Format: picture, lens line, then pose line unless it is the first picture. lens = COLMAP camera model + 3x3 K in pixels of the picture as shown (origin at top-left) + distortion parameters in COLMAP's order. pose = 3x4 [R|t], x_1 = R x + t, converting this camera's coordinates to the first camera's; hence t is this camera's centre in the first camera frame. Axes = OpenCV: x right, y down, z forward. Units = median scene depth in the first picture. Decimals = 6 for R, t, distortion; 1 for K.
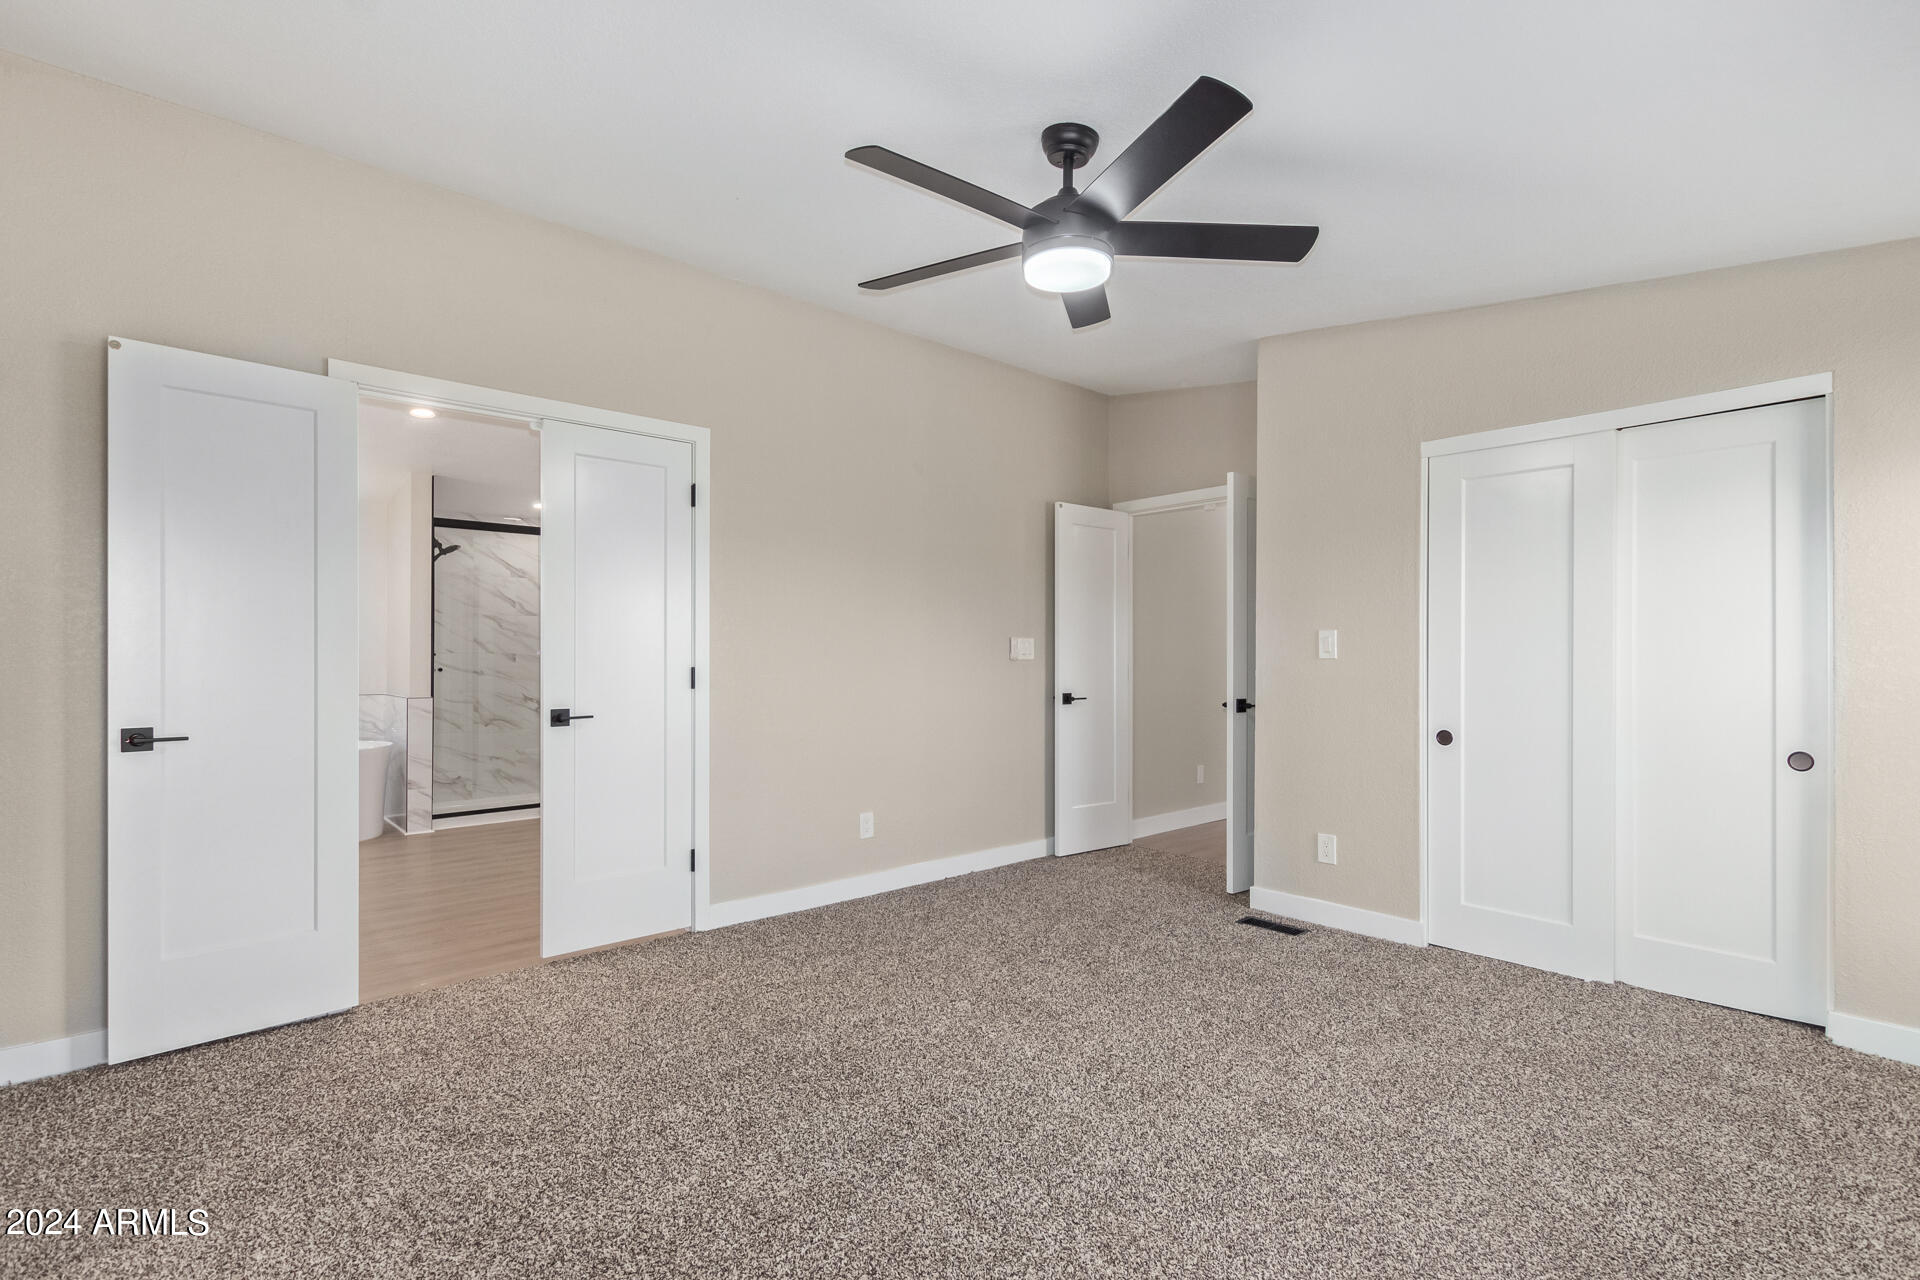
lens RADIAL K [[886.5, 0, 956.5], [0, 886.5, 649.8], [0, 0, 1]] dist [0.002043, 0.000058]
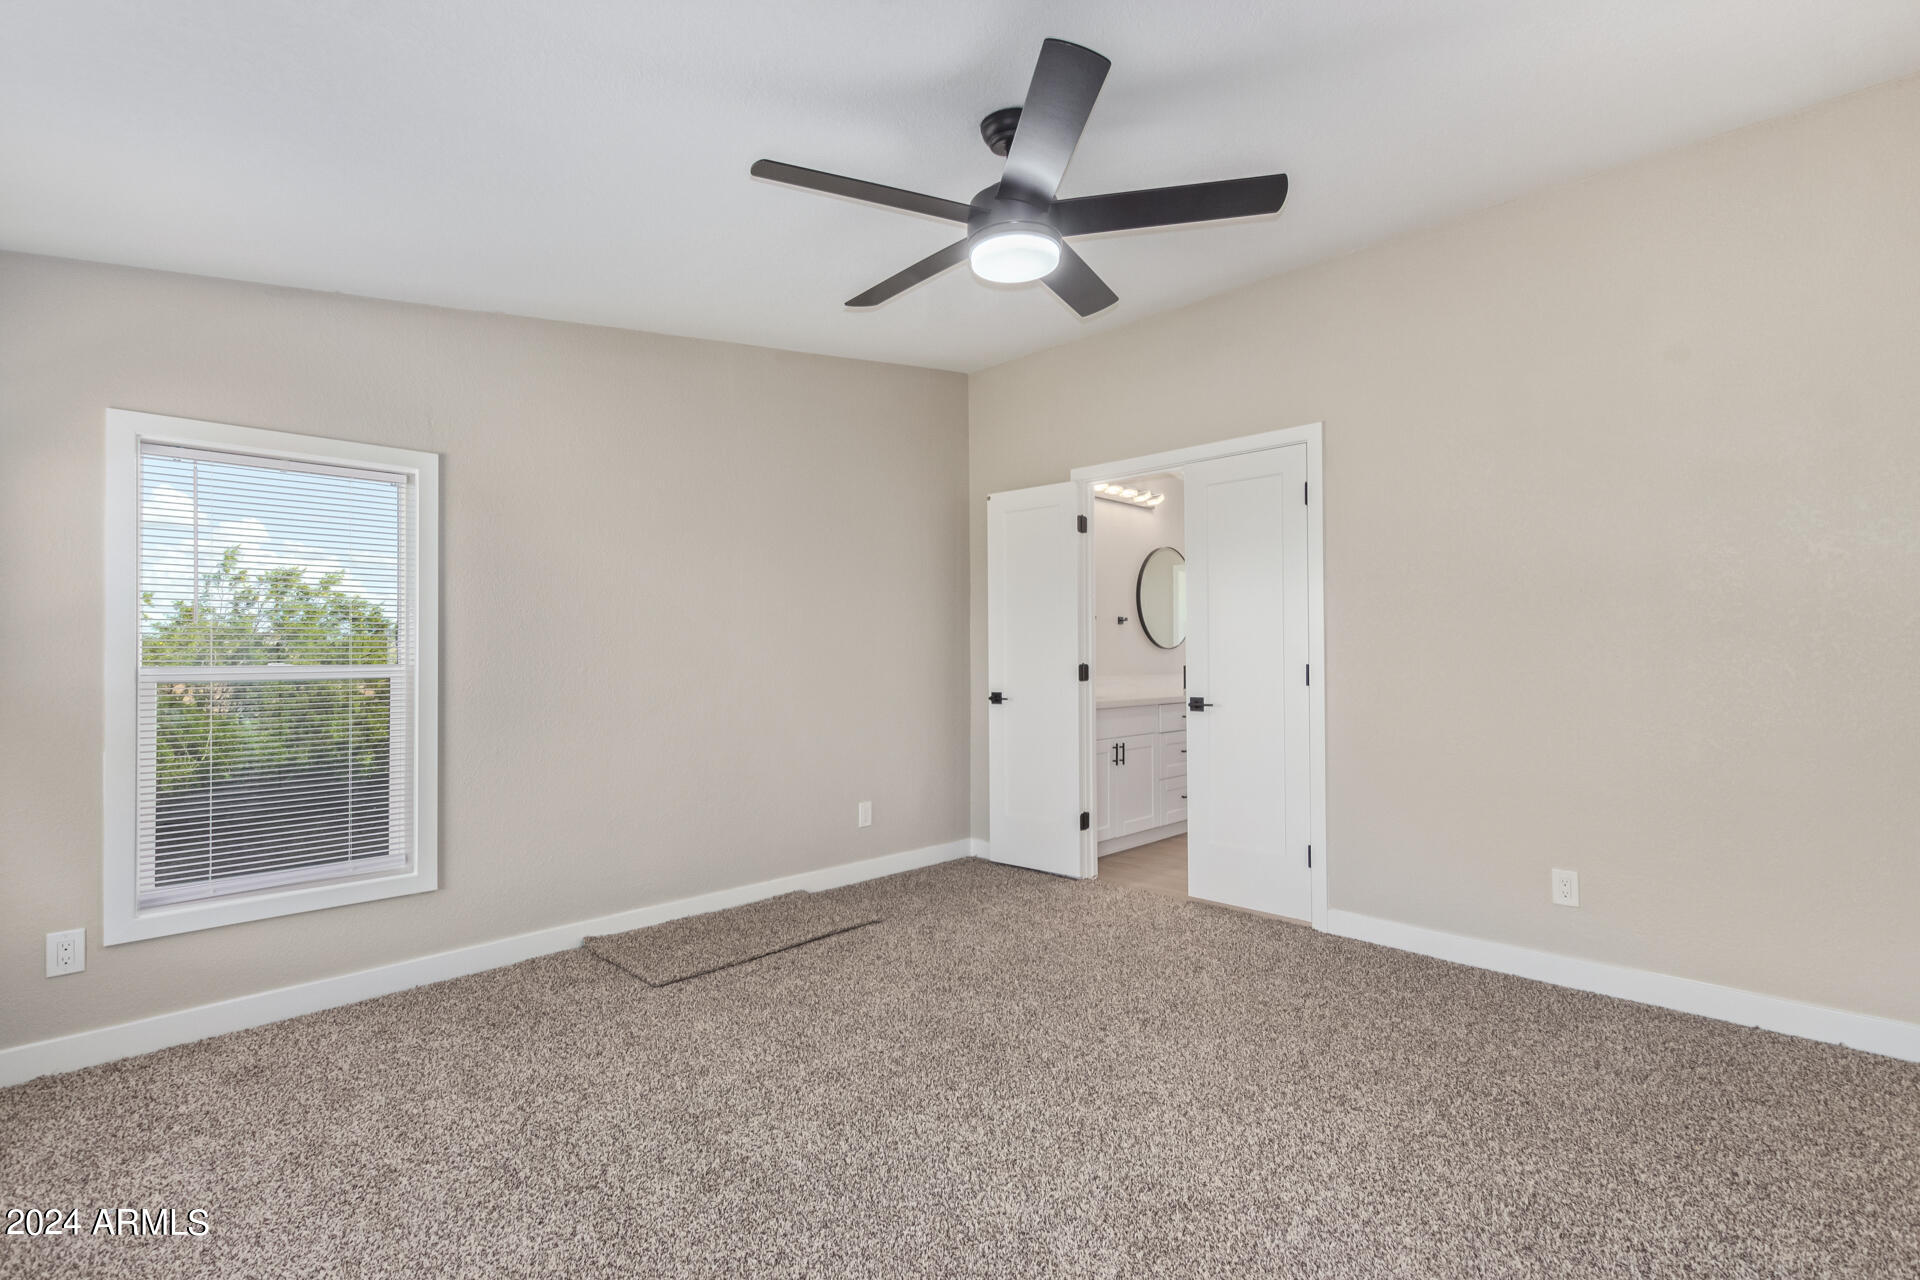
lens RADIAL K [[886.5, 0, 958.4], [0, 886.5, 636.7], [0, 0, 1]] dist [0.002043, 0.000058]
pose [[0.051860, -0.021138, -0.998431, 0.685546], [0.015290, 0.999676, -0.020370, 0.003056], [0.998537, -0.014210, 0.052166, 0.550349]]
